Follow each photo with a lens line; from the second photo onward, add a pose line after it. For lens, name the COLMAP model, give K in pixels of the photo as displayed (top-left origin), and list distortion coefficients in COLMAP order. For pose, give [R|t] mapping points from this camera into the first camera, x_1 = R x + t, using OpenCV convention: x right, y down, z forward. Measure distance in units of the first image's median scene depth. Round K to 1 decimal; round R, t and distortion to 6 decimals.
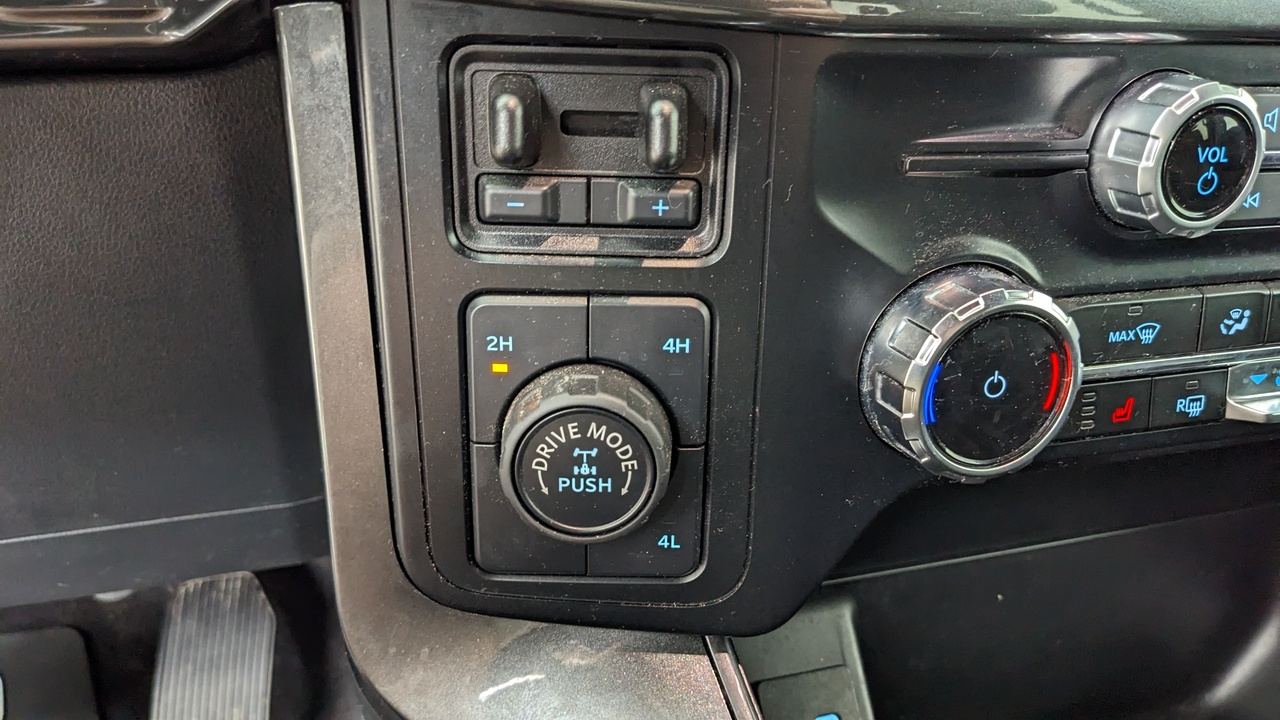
lens RADIAL K [[1015.3, 0, 632.0], [0, 1015.3, 354.4], [0, 0, 1]] dist [0.050319, -0.082379]
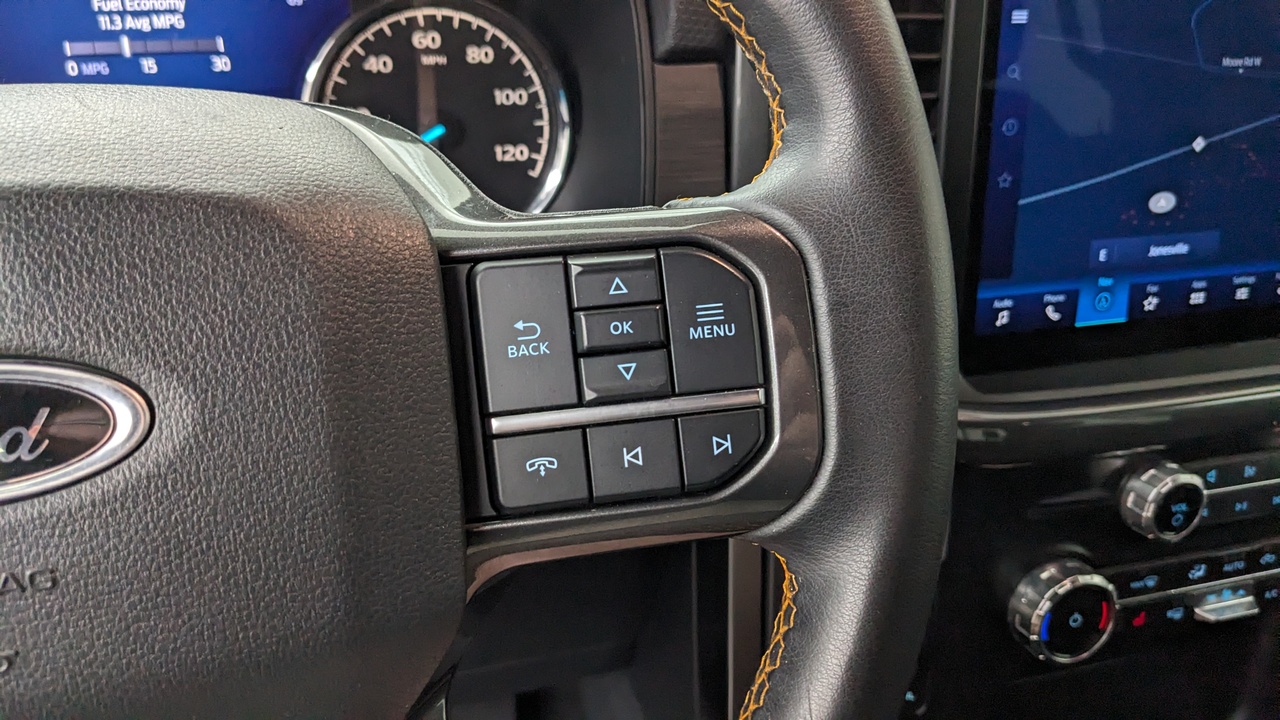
lens RADIAL K [[1015.3, 0, 633.2], [0, 1015.3, 363.7], [0, 0, 1]] dist [0.050319, -0.082379]
pose [[0.999787, -0.015499, -0.013594, -0.487488], [0.015251, 0.999719, -0.018165, -0.454530], [0.013872, 0.017954, 0.999743, -1.054123]]
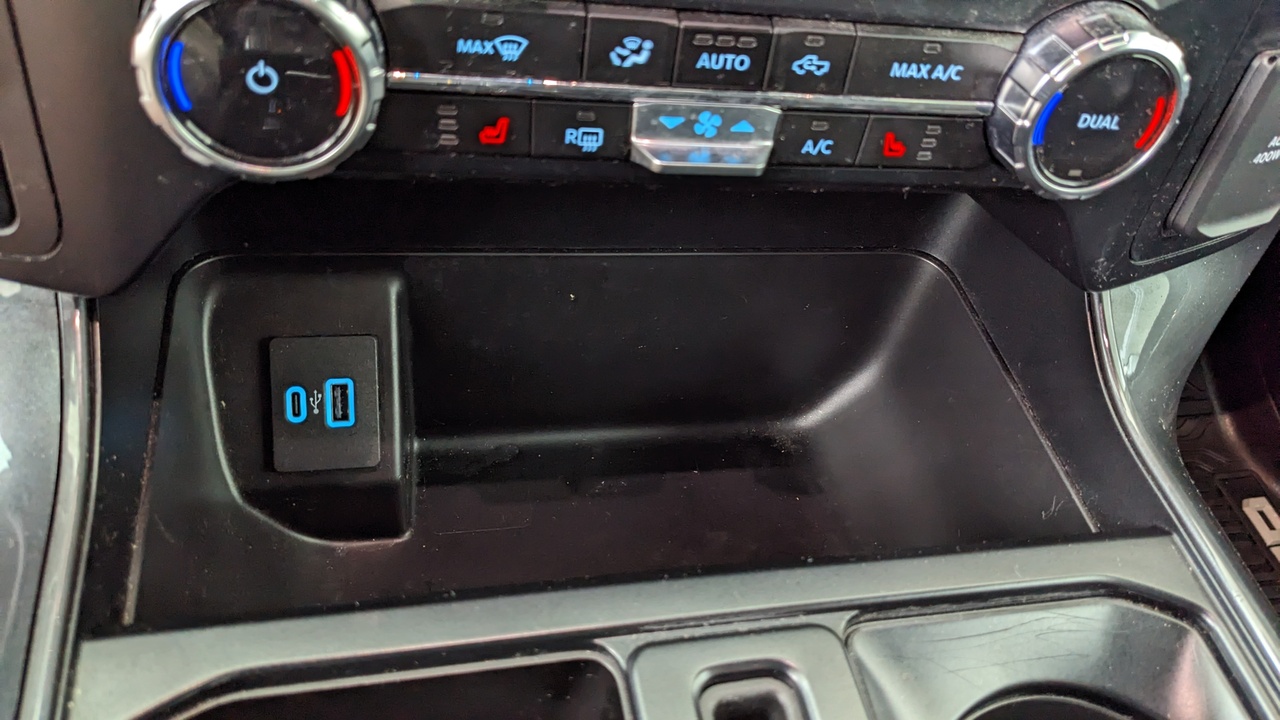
lens RADIAL K [[1015.3, 0, 664.2], [0, 1015.3, 353.4], [0, 0, 1]] dist [0.050319, -0.082379]
pose [[0.986323, 0.159587, 0.041229, 0.706640], [-0.164038, 0.925967, 0.340112, -0.109062], [0.016100, -0.342224, 0.939481, 0.081546]]
